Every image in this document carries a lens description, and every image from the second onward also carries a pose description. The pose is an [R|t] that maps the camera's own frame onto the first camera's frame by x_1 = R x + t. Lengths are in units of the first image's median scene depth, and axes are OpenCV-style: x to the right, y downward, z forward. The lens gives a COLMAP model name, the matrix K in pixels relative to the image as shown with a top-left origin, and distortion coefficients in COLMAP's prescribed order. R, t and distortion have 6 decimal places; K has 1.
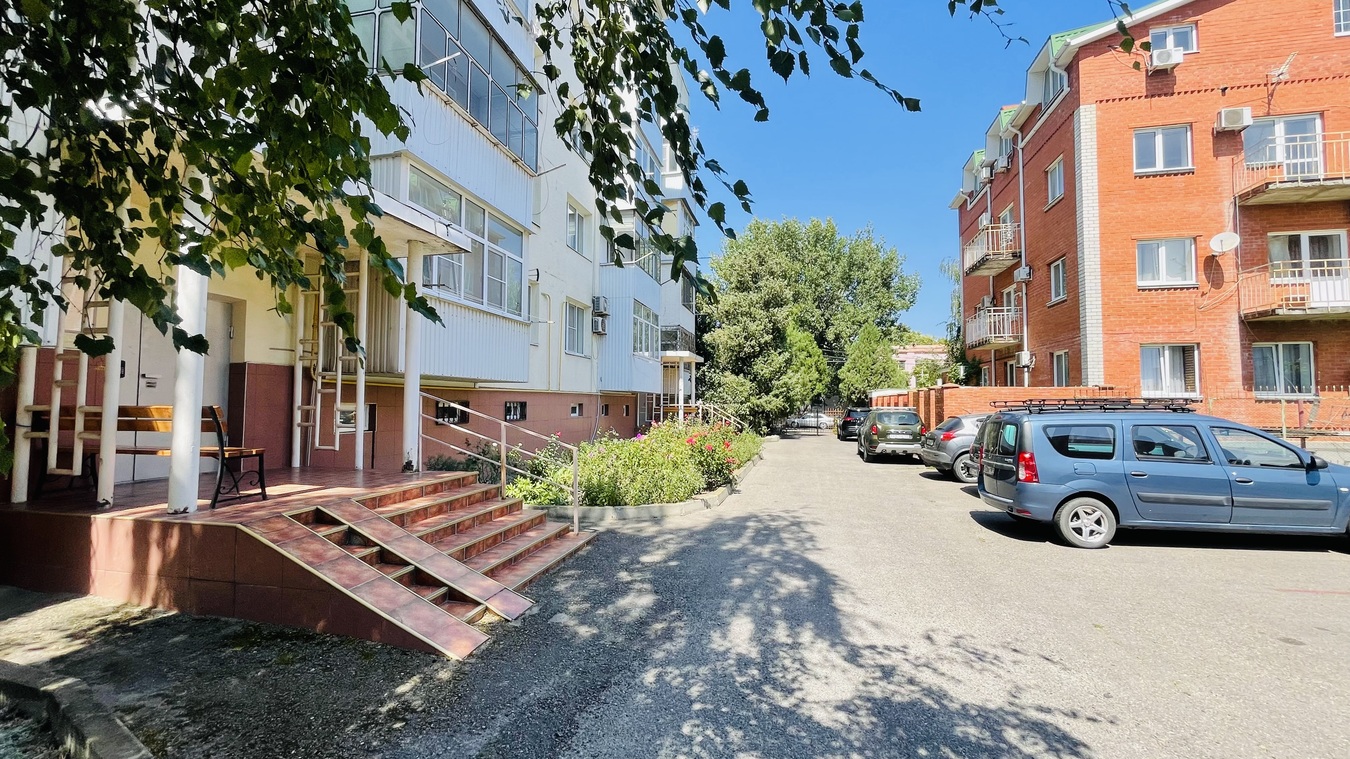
lens RADIAL K [[544.5, 0, 673.2], [0, 544.5, 378.6], [0, 0, 1]] dist [-0.002047, 0.000444]
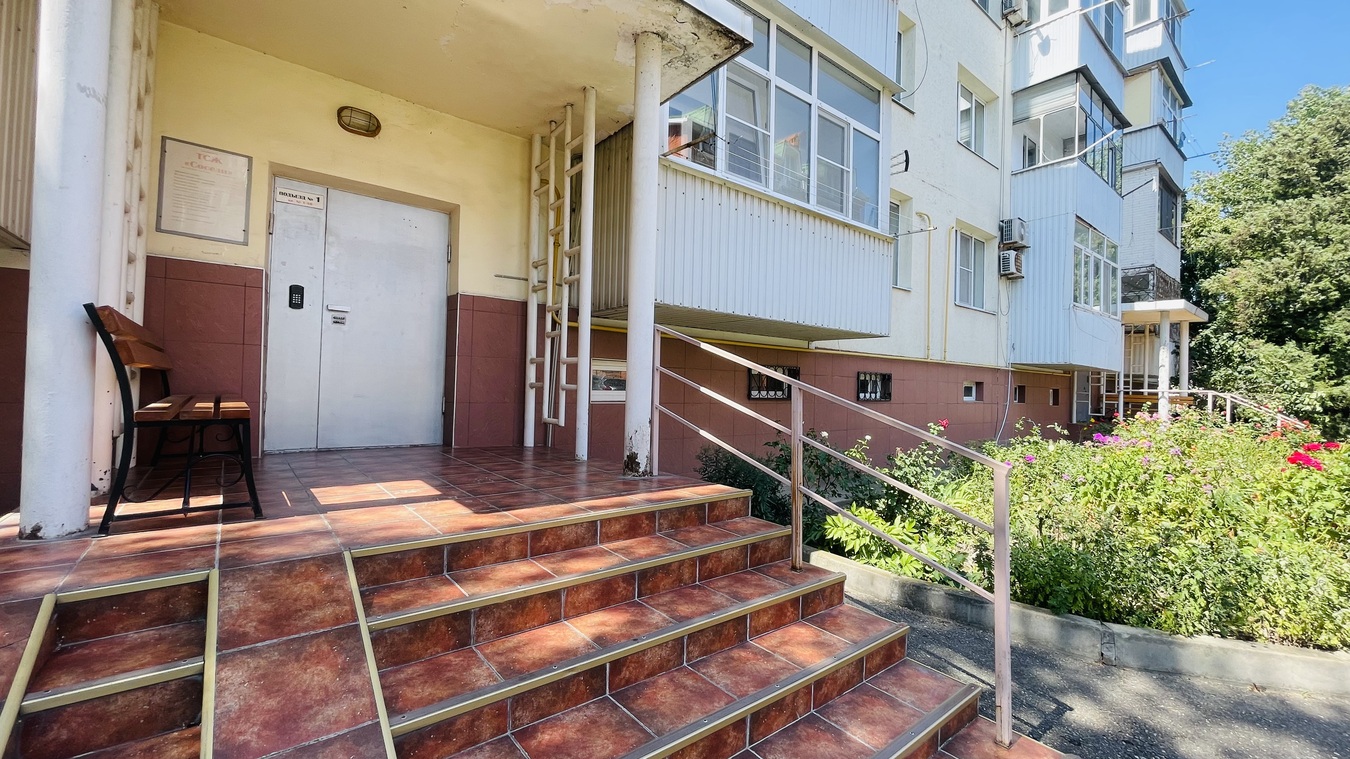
lens RADIAL K [[544.5, 0, 673.2], [0, 544.5, 381.1], [0, 0, 1]] dist [-0.002047, 0.000444]
pose [[0.785875, 0.007599, -0.618339, -0.042326], [0.006998, 0.999751, 0.021180, 0.022570], [0.618346, -0.020972, 0.785626, 0.196912]]
